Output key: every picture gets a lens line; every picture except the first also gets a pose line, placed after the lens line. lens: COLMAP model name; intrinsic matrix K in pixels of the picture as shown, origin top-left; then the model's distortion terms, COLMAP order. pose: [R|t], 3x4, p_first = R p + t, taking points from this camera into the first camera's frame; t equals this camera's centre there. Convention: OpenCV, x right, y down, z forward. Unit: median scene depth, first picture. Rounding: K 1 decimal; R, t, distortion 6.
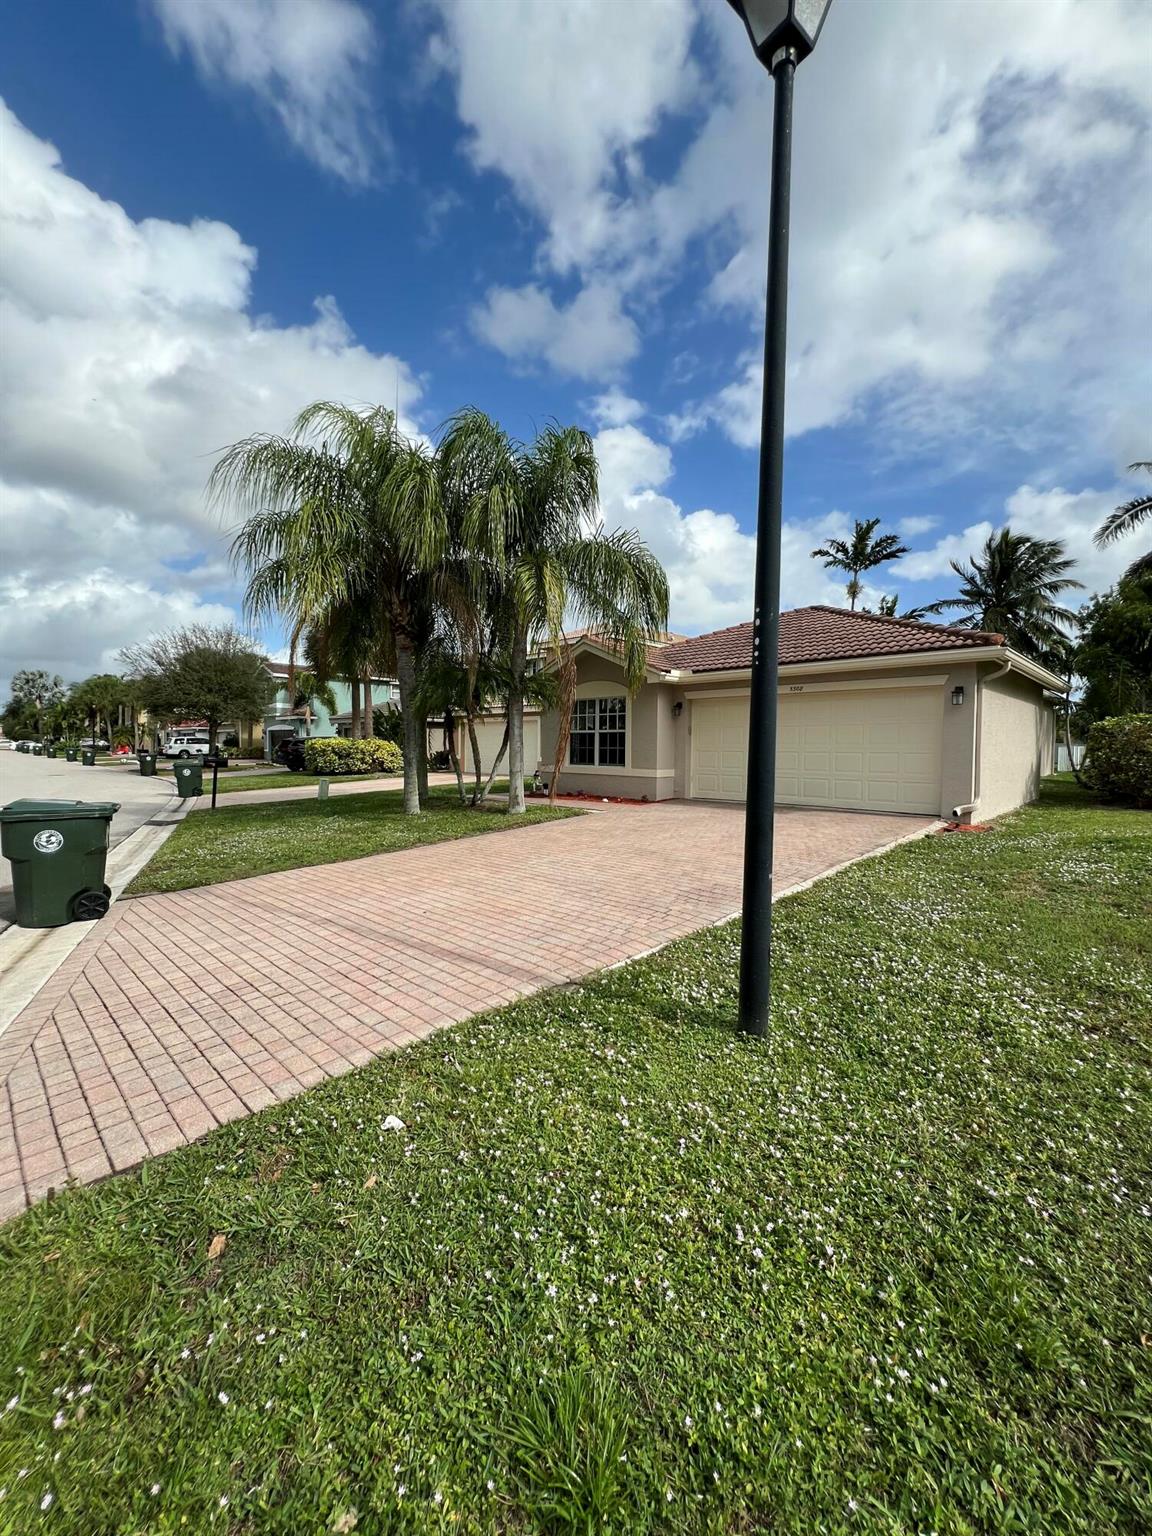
lens RADIAL K [[613.0, 0, 574.5], [0, 613.0, 758.7], [0, 0, 1]] dist [-0.001952, 0.001180]
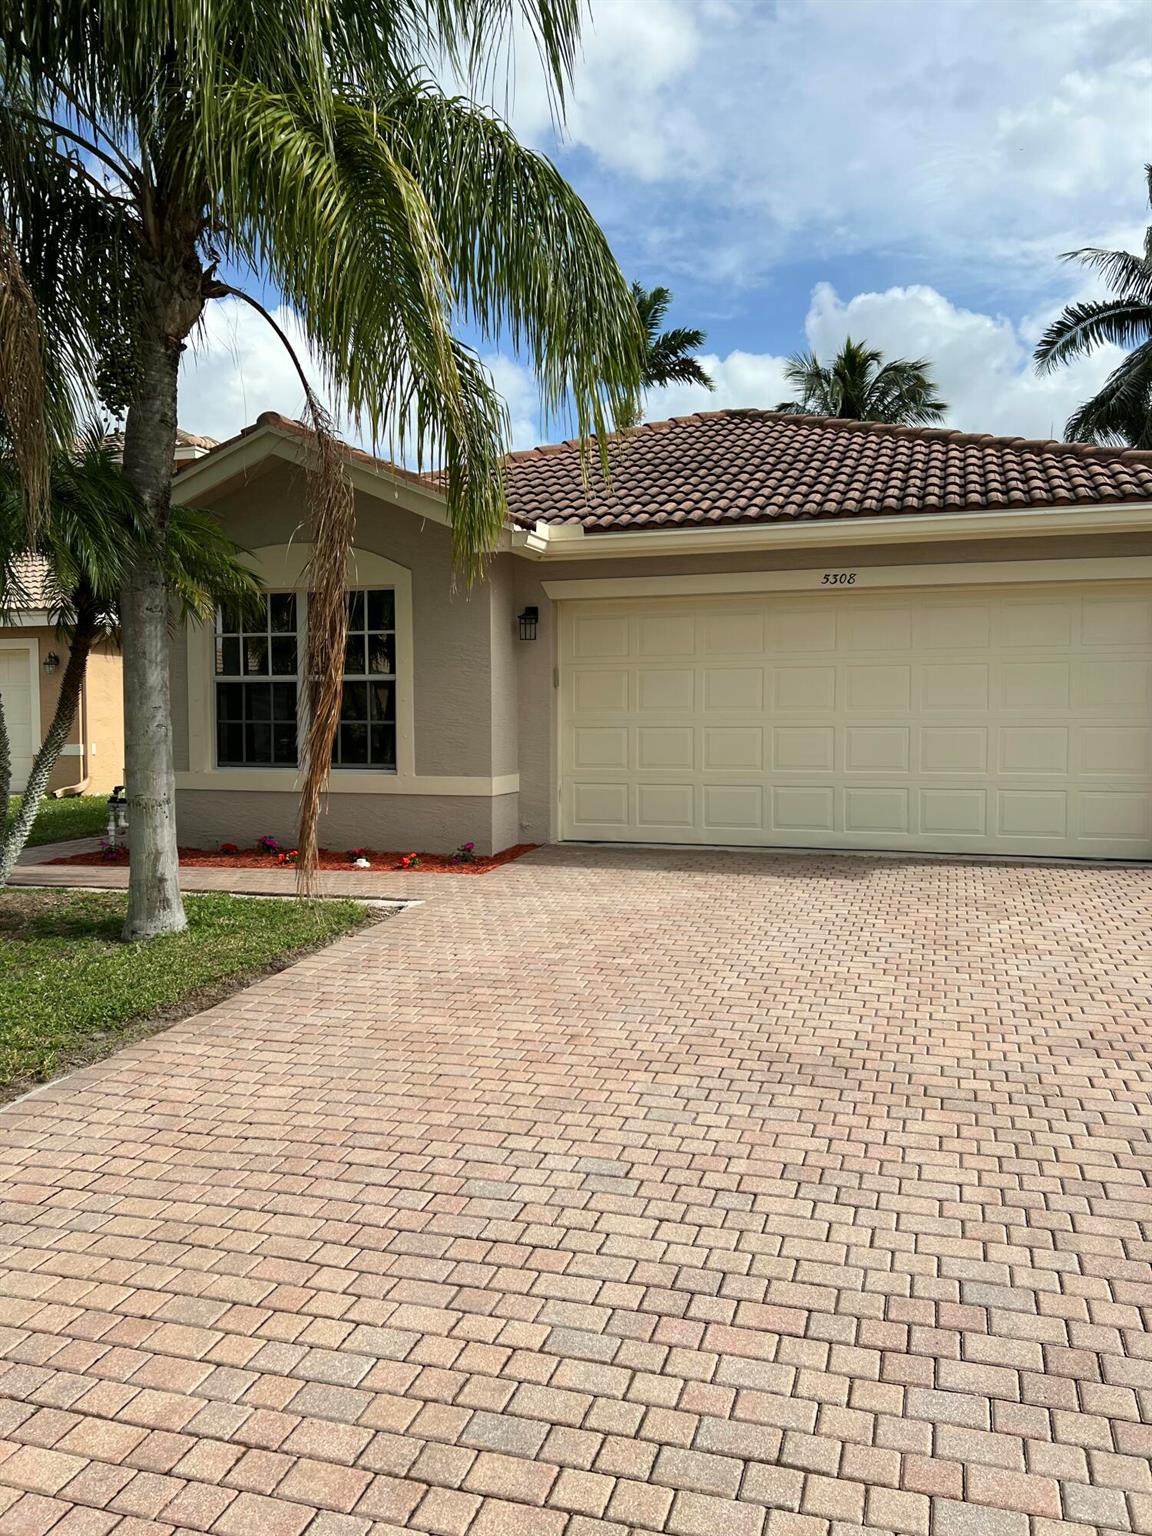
lens RADIAL K [[1161.6, 0, 559.7], [0, 1161.6, 761.6], [0, 0, 1]] dist [0.054441, -0.030229]
pose [[0.895742, -0.027595, 0.443716, -0.151260], [0.017605, 0.999491, 0.026620, -0.010370], [-0.444225, -0.016033, 0.895772, 0.306430]]
